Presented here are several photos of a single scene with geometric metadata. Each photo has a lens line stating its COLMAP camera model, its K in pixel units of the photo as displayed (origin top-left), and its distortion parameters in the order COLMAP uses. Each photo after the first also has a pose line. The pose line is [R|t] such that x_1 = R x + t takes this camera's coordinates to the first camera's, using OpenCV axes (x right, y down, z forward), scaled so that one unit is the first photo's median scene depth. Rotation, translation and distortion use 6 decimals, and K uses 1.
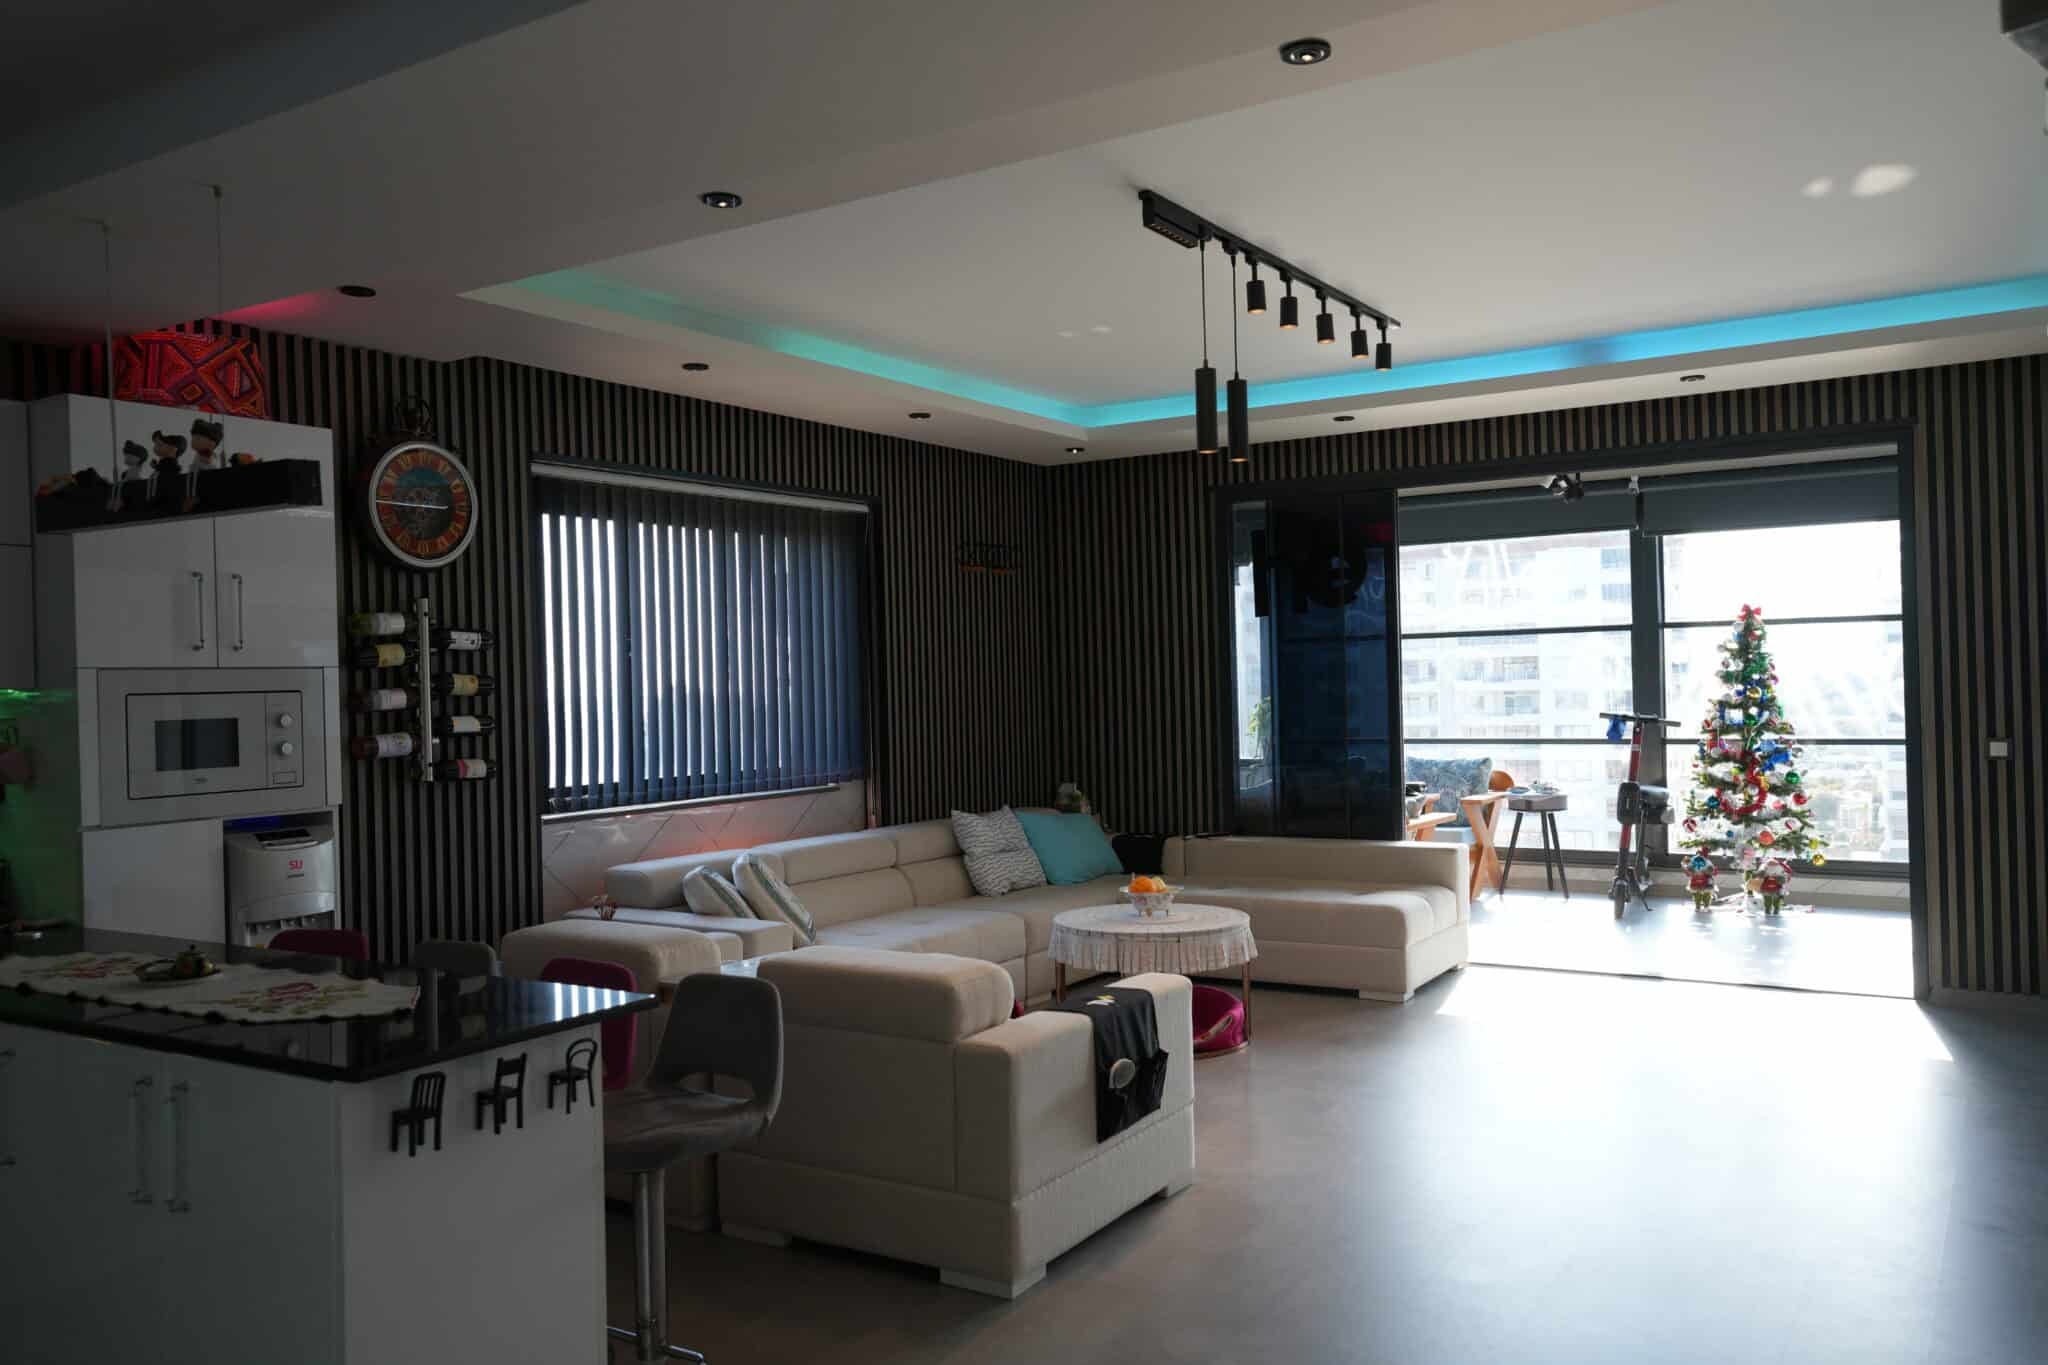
lens RADIAL K [[1579.5, 0, 1022.2], [0, 1579.5, 681.8], [0, 0, 1]] dist [-0.010731, 0.091350]
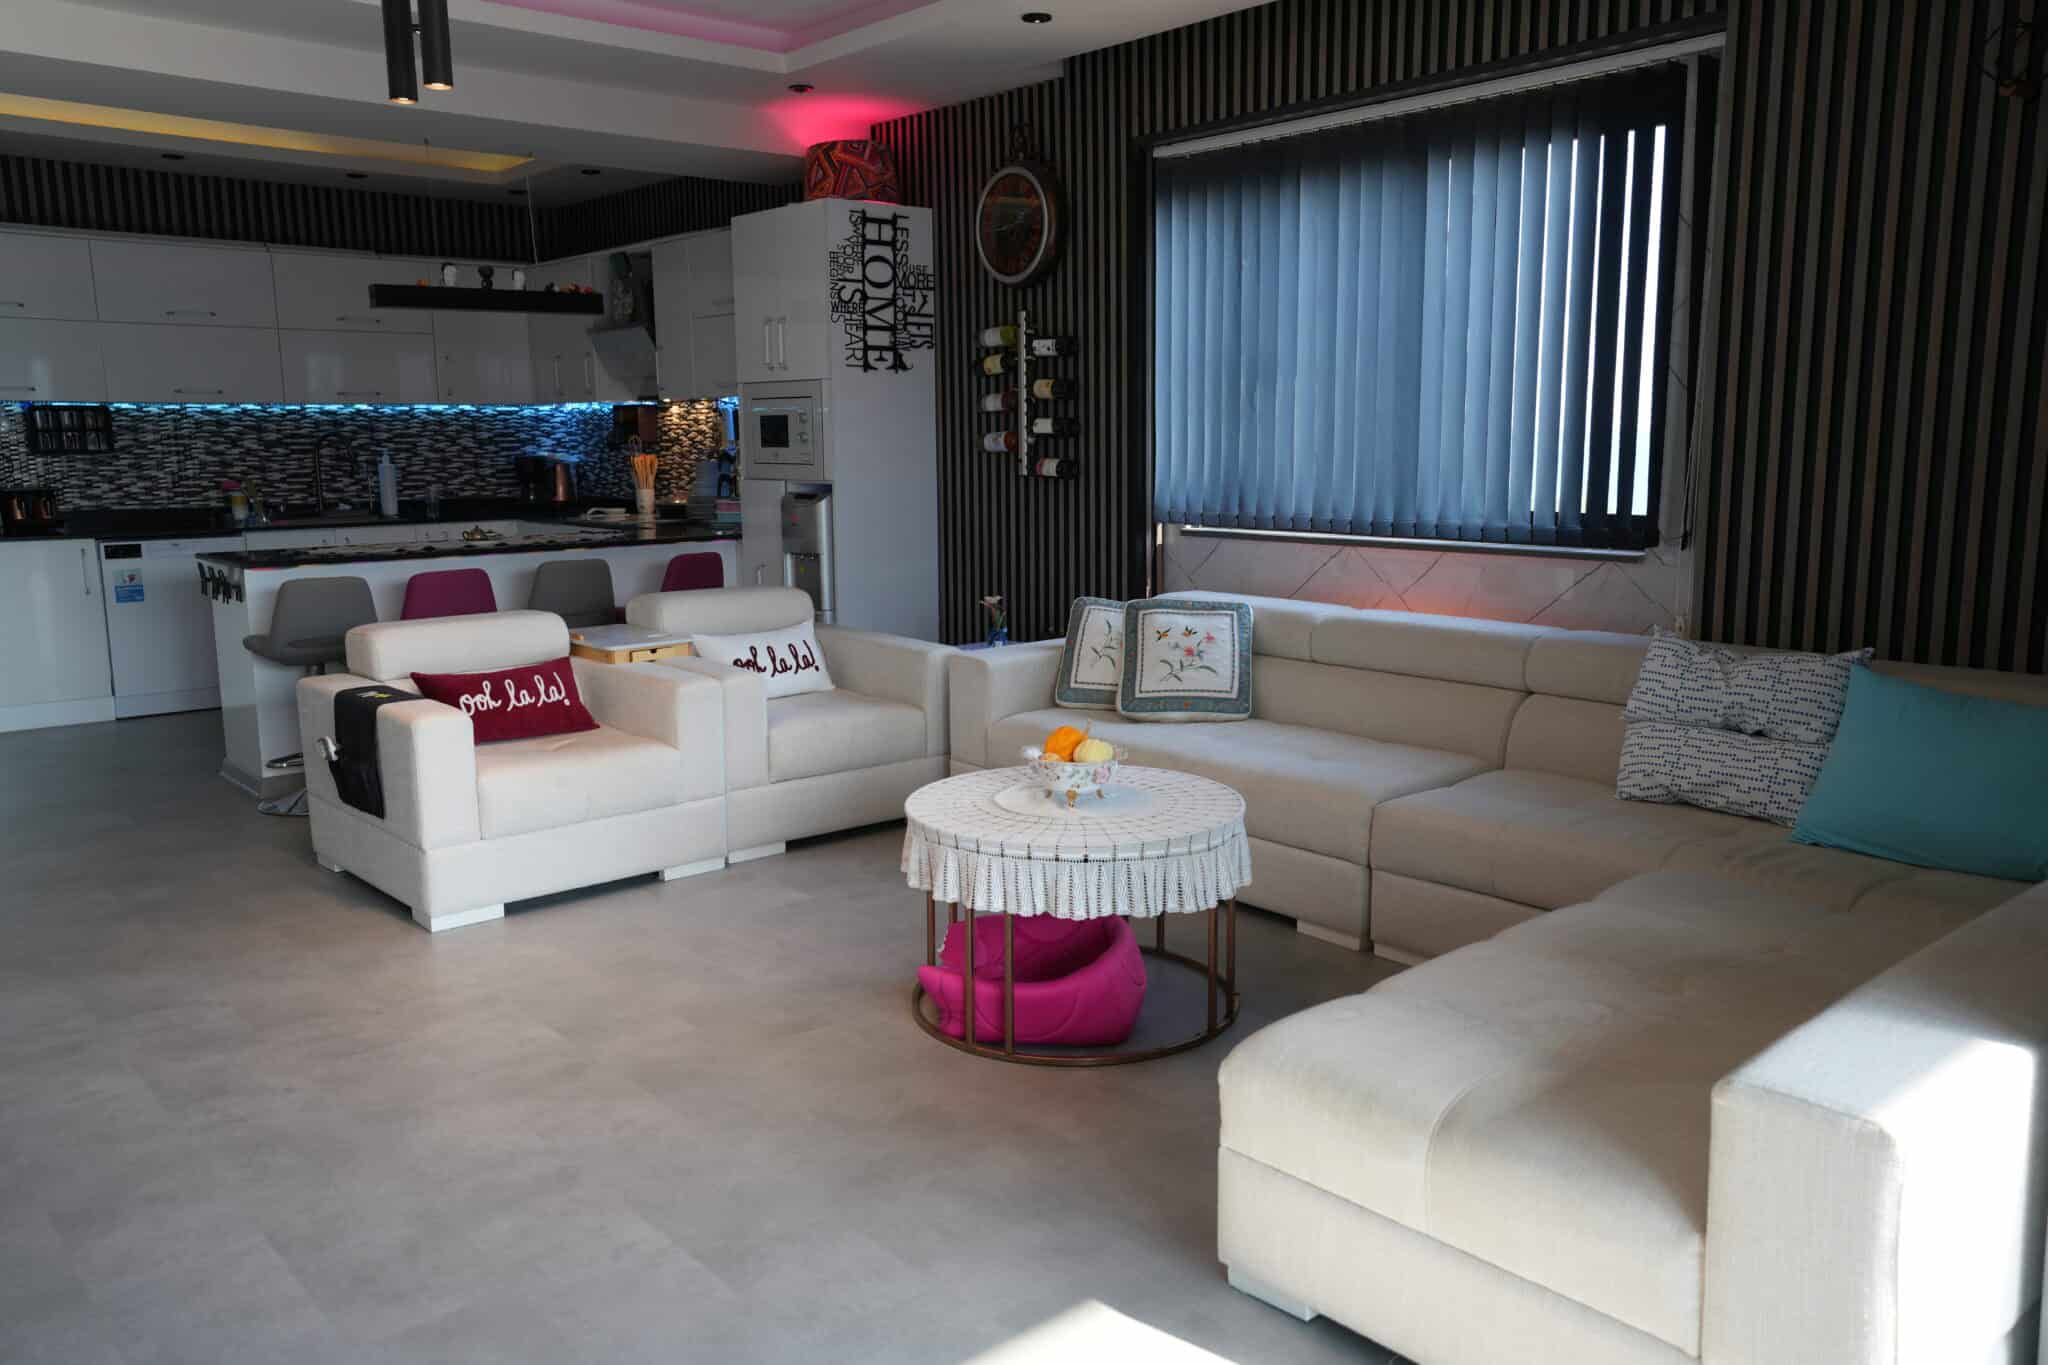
lens RADIAL K [[1573.2, 0, 1023.2], [0, 1573.2, 676.5], [0, 0, 1]] dist [-0.004844, 0.083740]
pose [[-0.282531, 0.176013, -0.942972, 0.516102], [0.014755, 0.983703, 0.179195, 0.001603], [0.959145, 0.036714, -0.280523, 0.949902]]
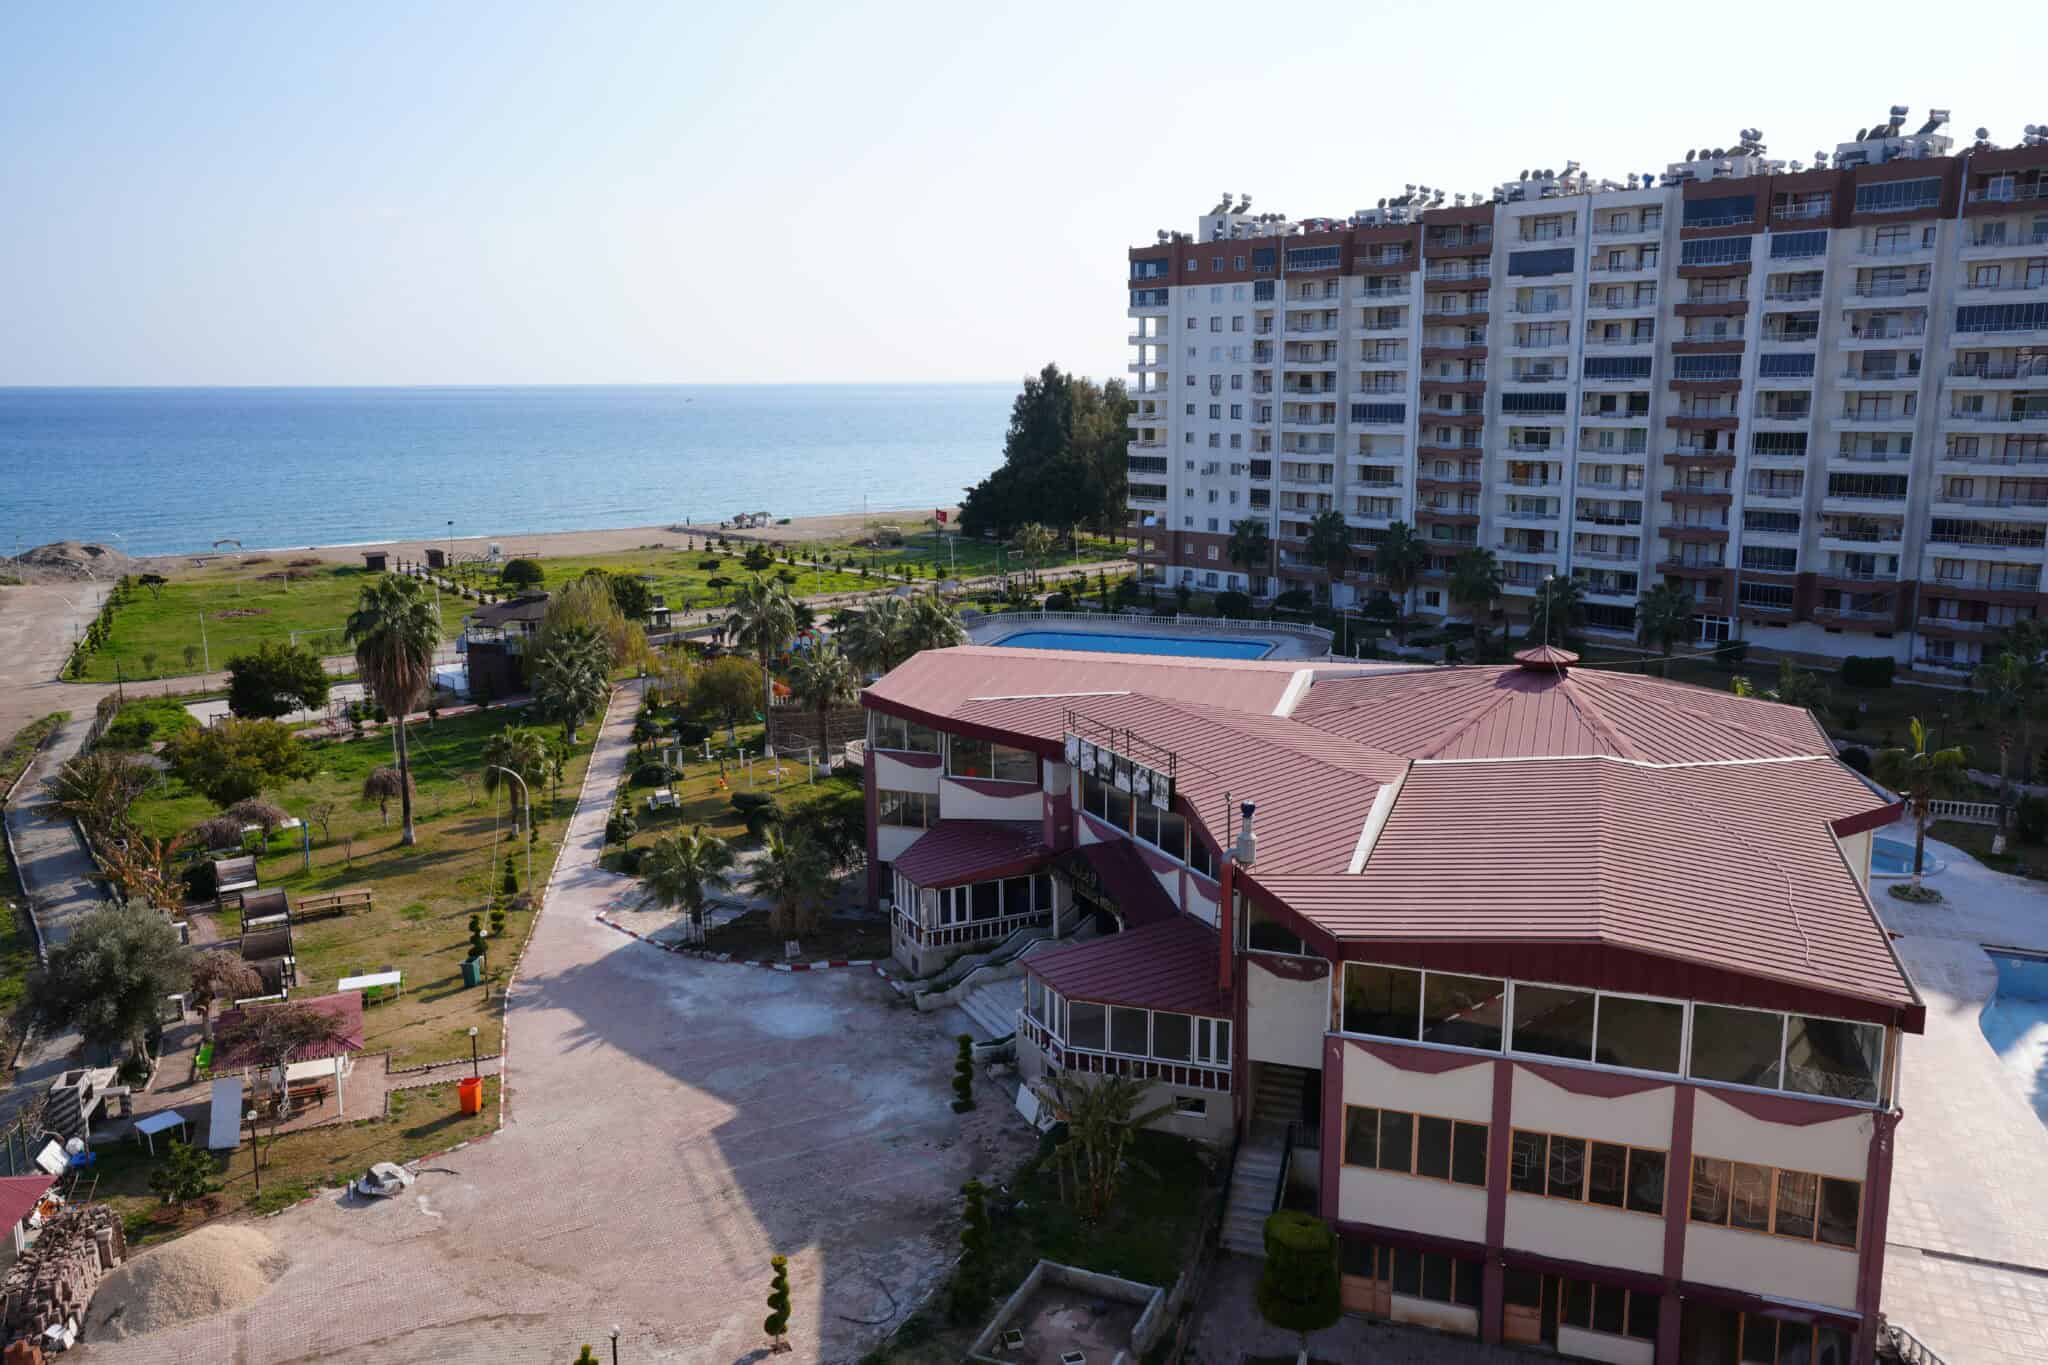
lens RADIAL K [[1573.2, 0, 1023.2], [0, 1573.2, 676.5], [0, 0, 1]] dist [-0.004844, 0.083740]
pose [[0.967140, 0.065088, -0.245772, 0.475285], [-0.016692, 0.980845, 0.194074, 0.000699], [0.253696, -0.183594, 0.949701, 1.336052]]
